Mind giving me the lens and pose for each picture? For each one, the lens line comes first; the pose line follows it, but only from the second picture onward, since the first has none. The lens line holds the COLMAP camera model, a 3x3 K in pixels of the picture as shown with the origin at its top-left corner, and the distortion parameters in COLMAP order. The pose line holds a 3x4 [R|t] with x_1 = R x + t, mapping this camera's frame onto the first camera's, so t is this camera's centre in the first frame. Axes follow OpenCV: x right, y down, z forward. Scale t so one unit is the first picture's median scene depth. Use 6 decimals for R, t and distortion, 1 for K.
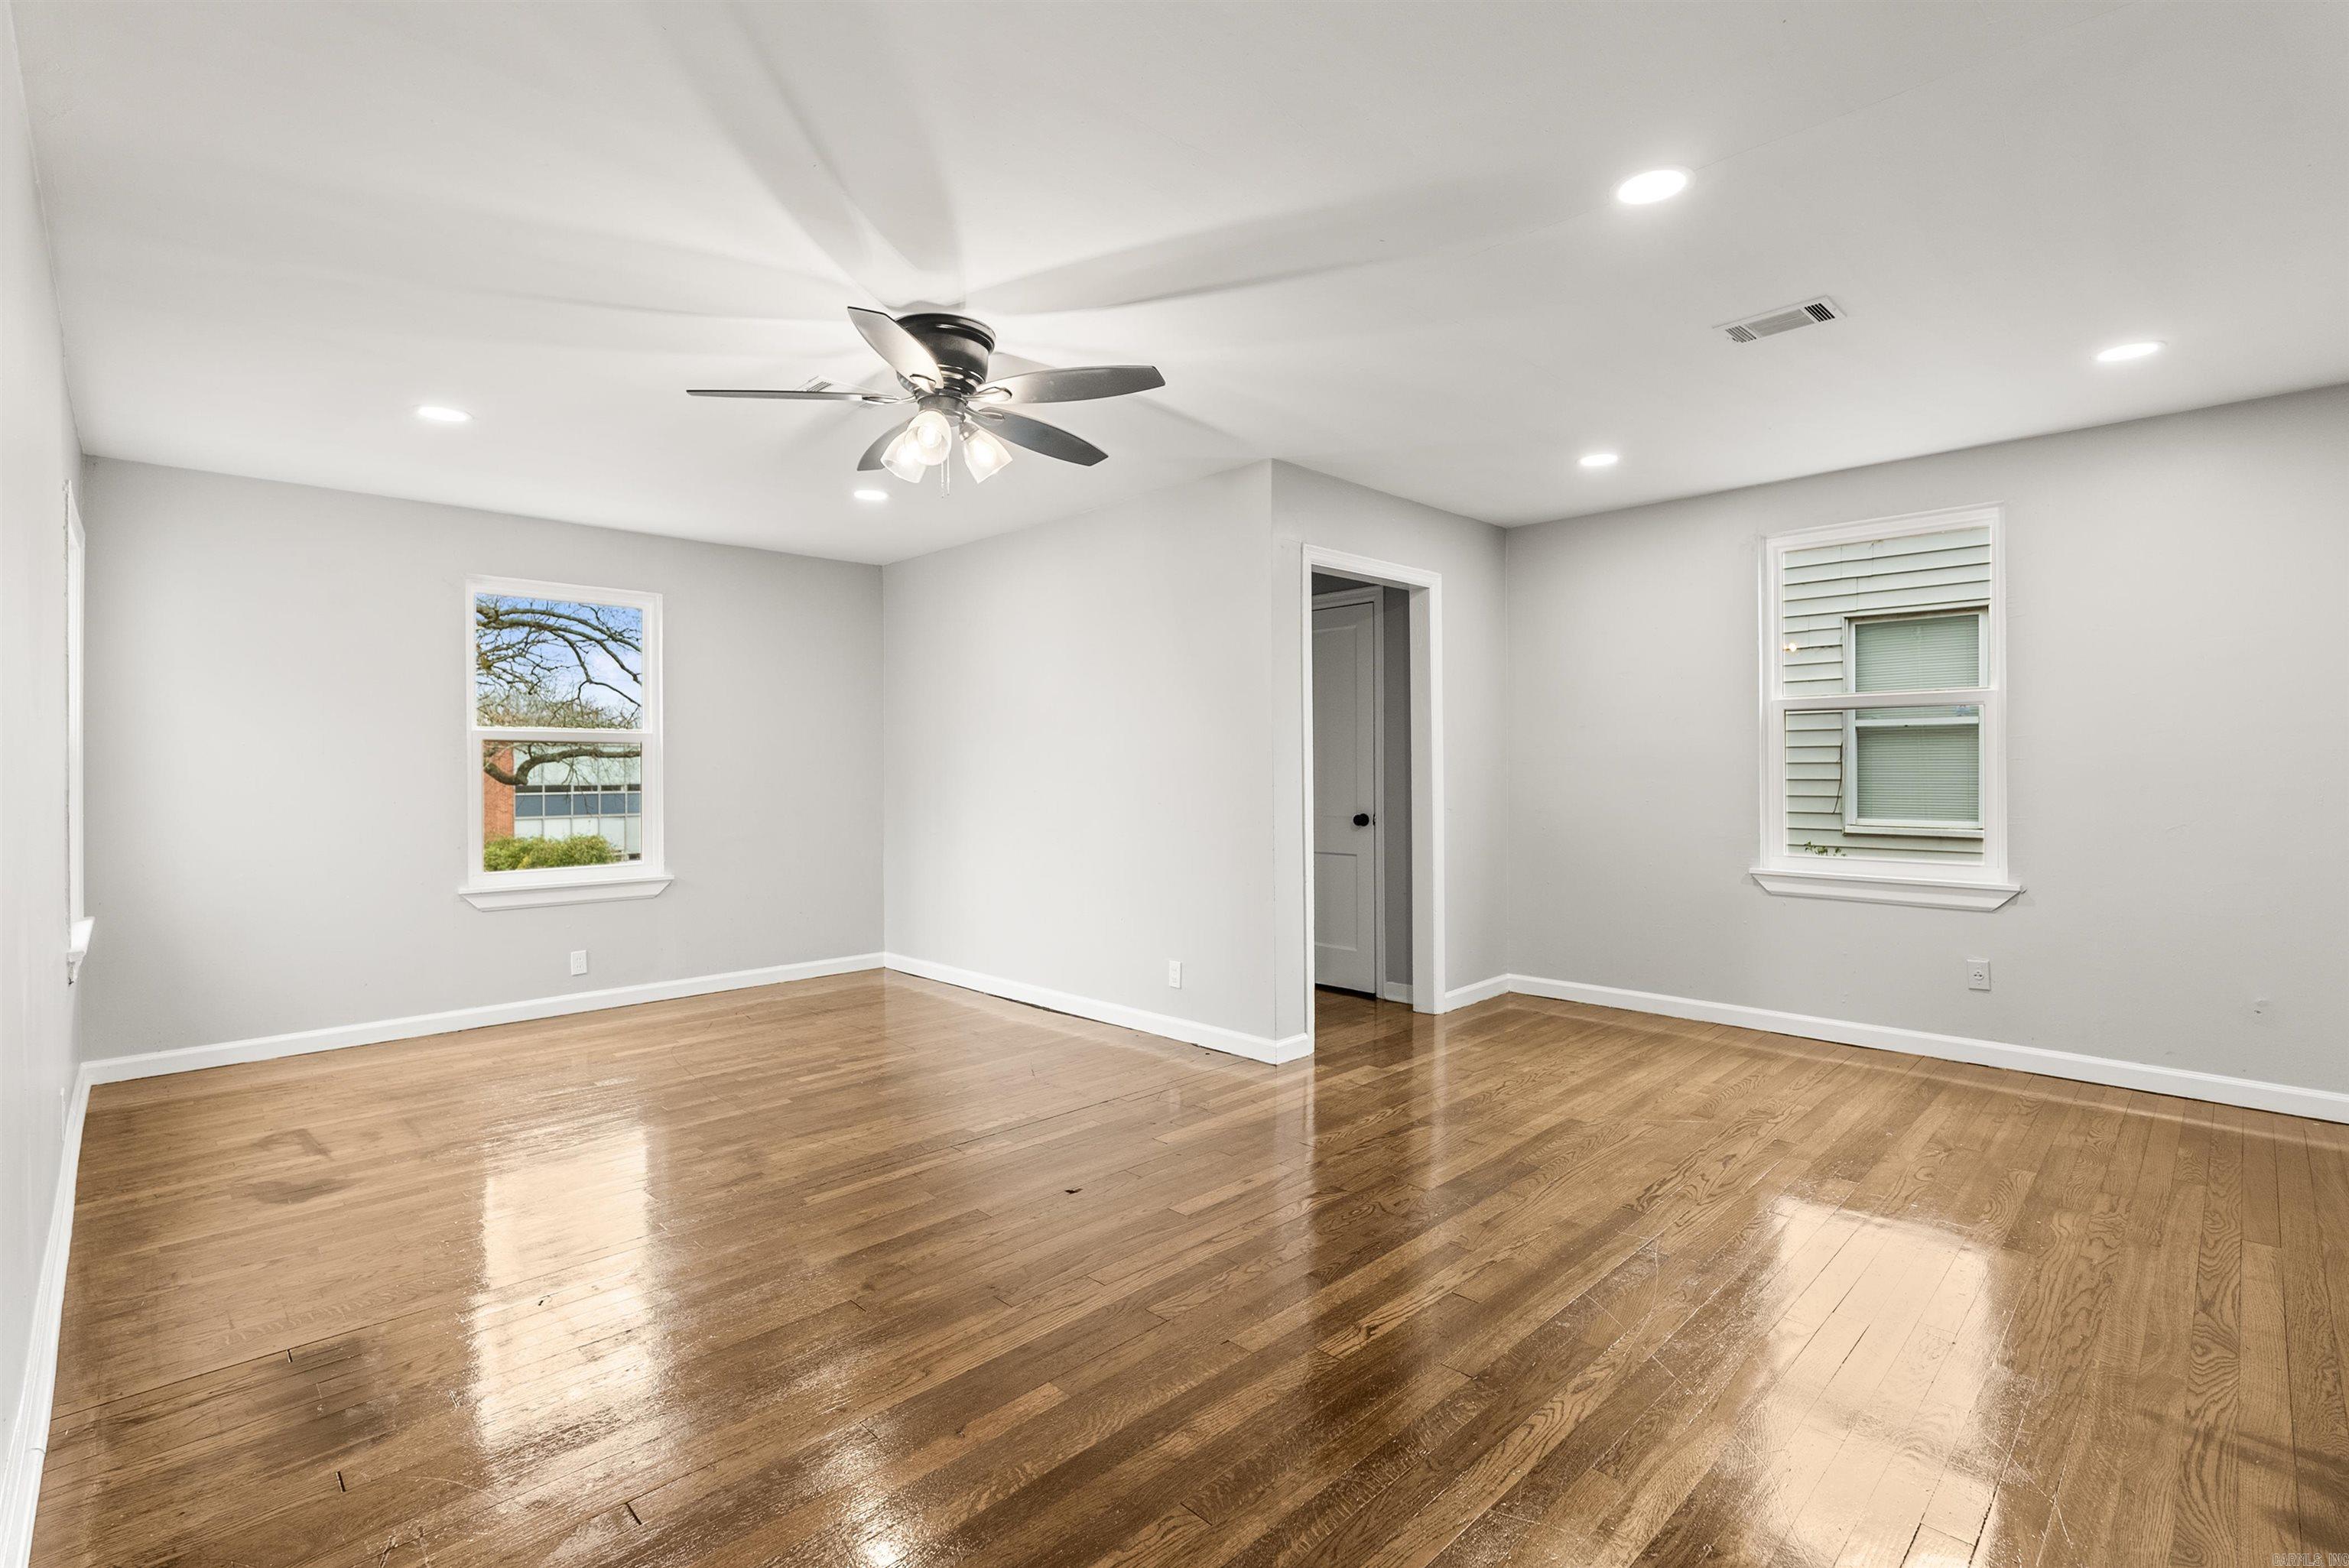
lens RADIAL K [[1059.6, 0, 1182.9], [0, 1059.6, 767.0], [0, 0, 1]] dist [-0.002041, -0.000867]
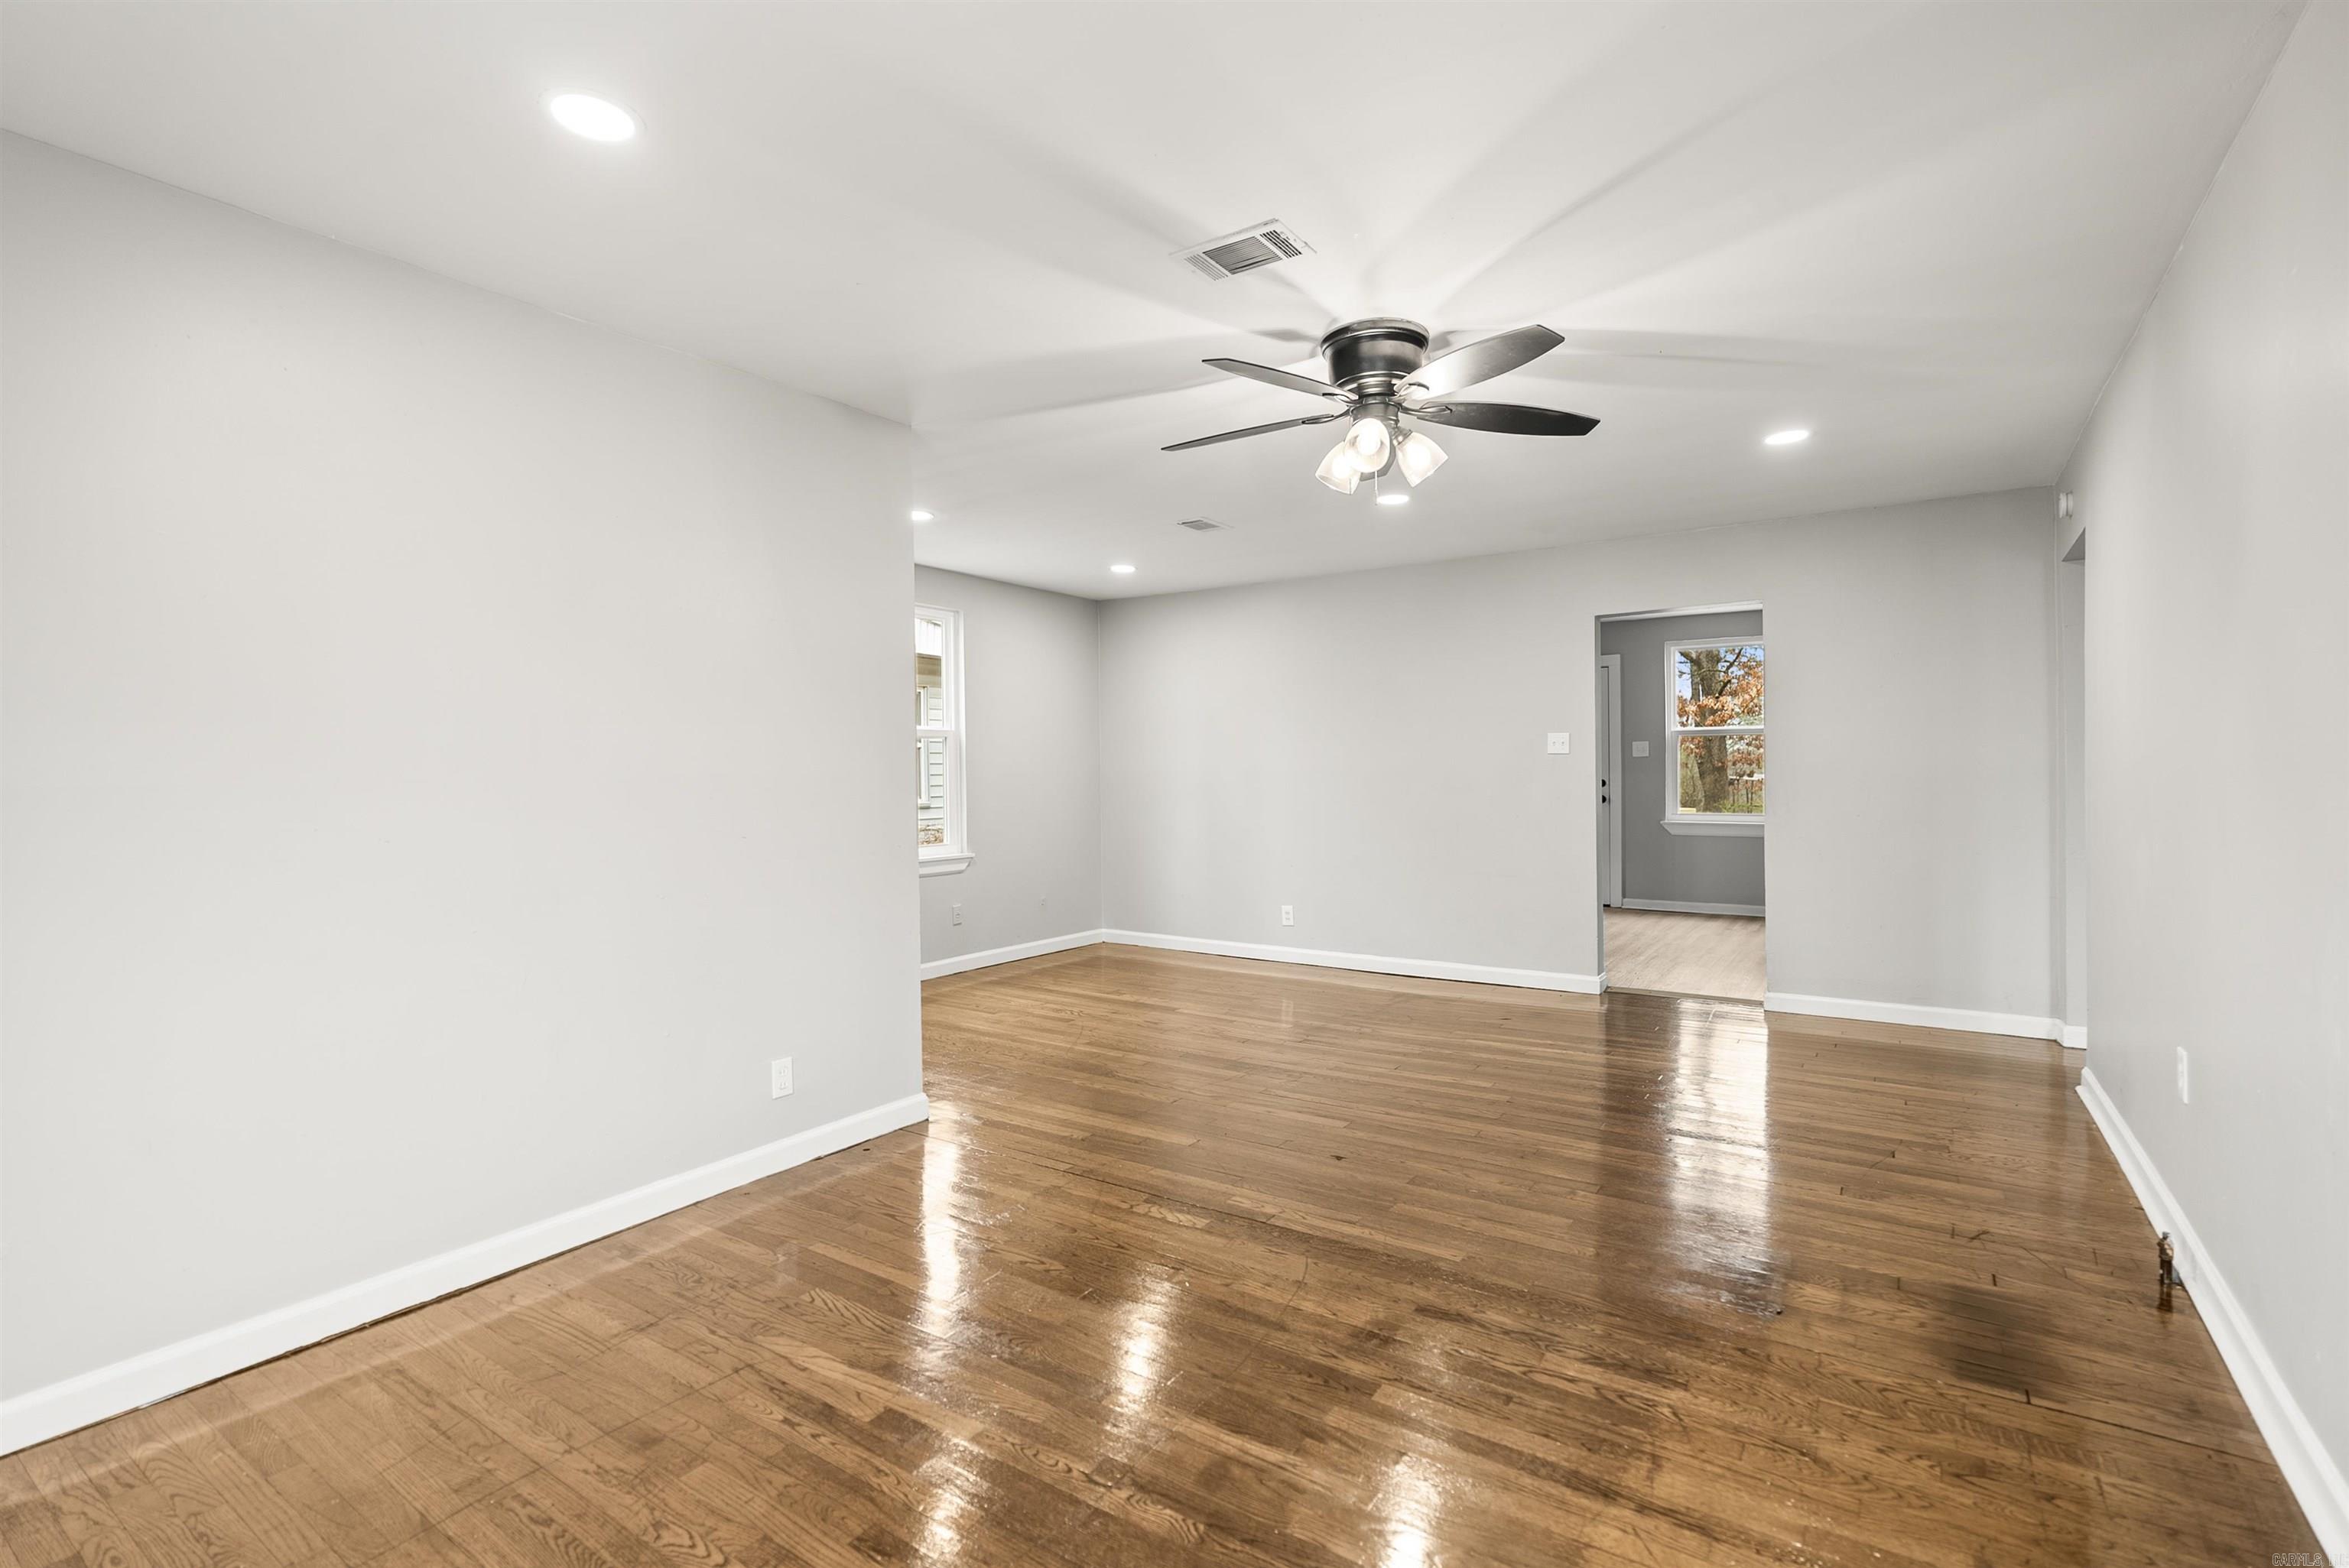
lens RADIAL K [[1059.6, 0, 1178.6], [0, 1059.6, 773.8], [0, 0, 1]] dist [-0.002041, -0.000867]
pose [[-0.180725, 0.004462, 0.983523, -1.026443], [0.012215, 0.999923, -0.002292, -0.001212], [-0.983458, 0.011600, -0.180766, 1.195927]]
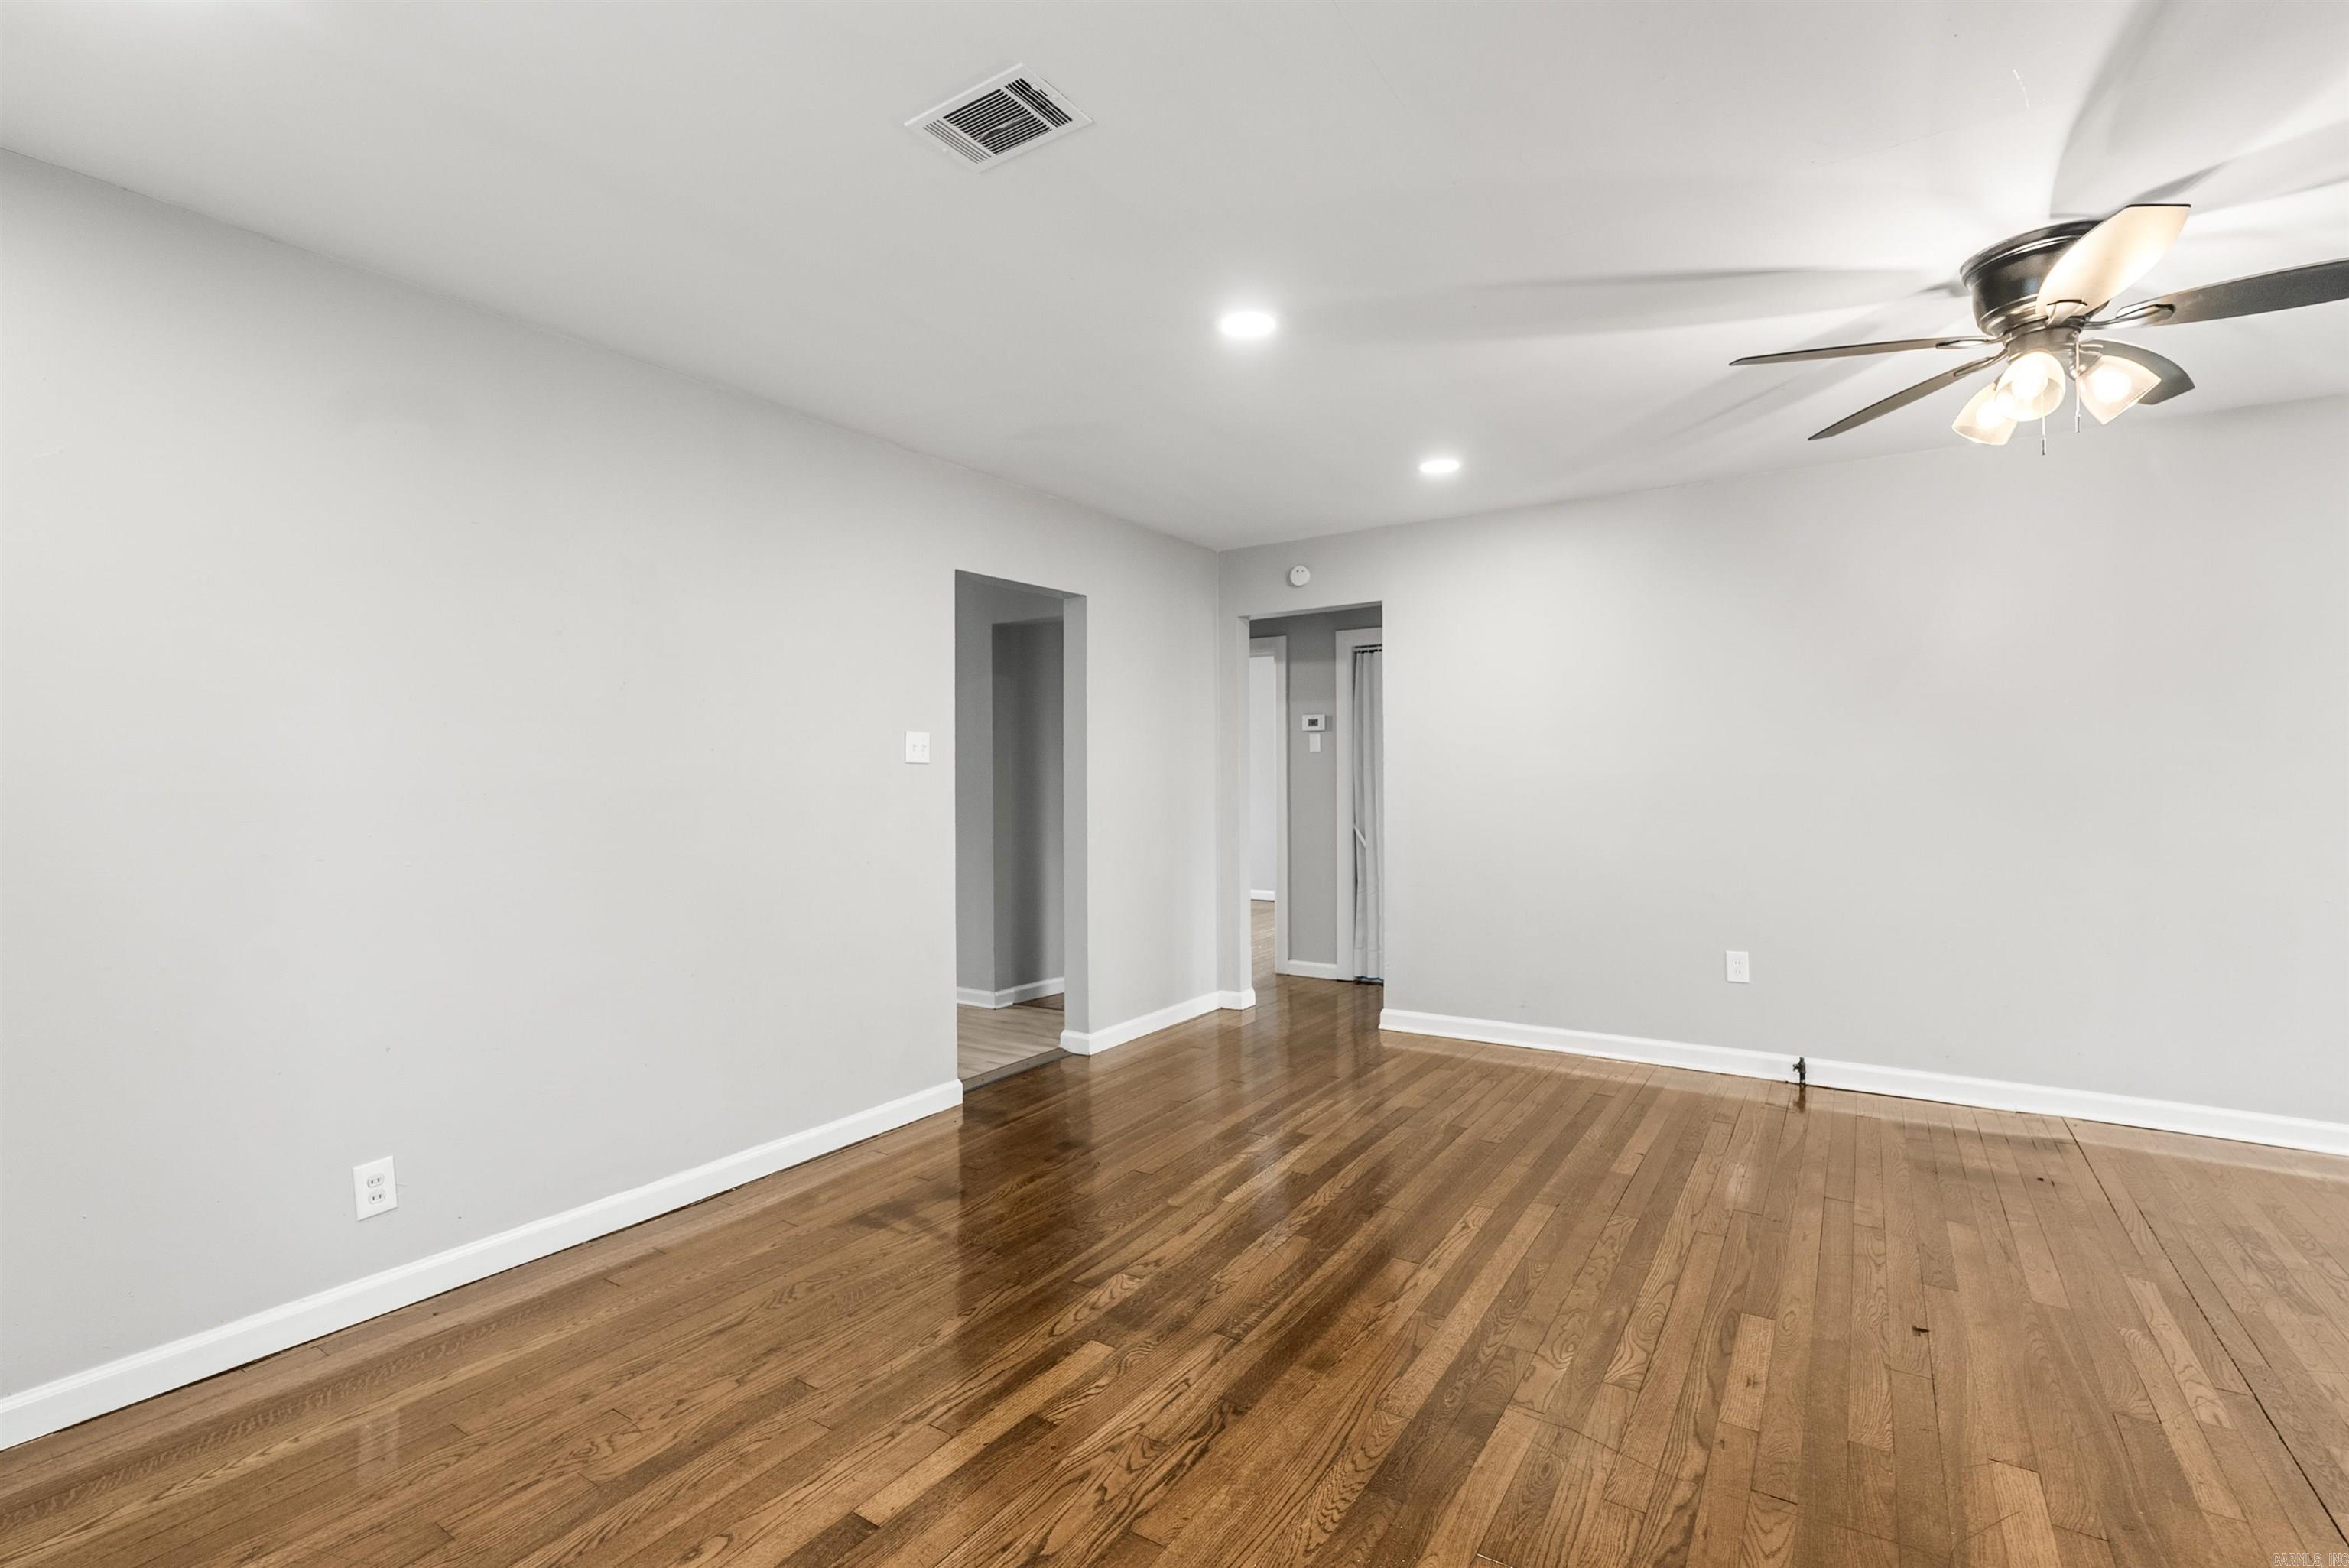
lens RADIAL K [[1059.6, 0, 1165.9], [0, 1059.6, 776.1], [0, 0, 1]] dist [-0.002041, -0.000867]
pose [[-0.979857, 0.009753, -0.199464, 0.523627], [0.009559, 0.999952, 0.001936, -0.015475], [0.199474, -0.000009, -0.979903, 1.456048]]
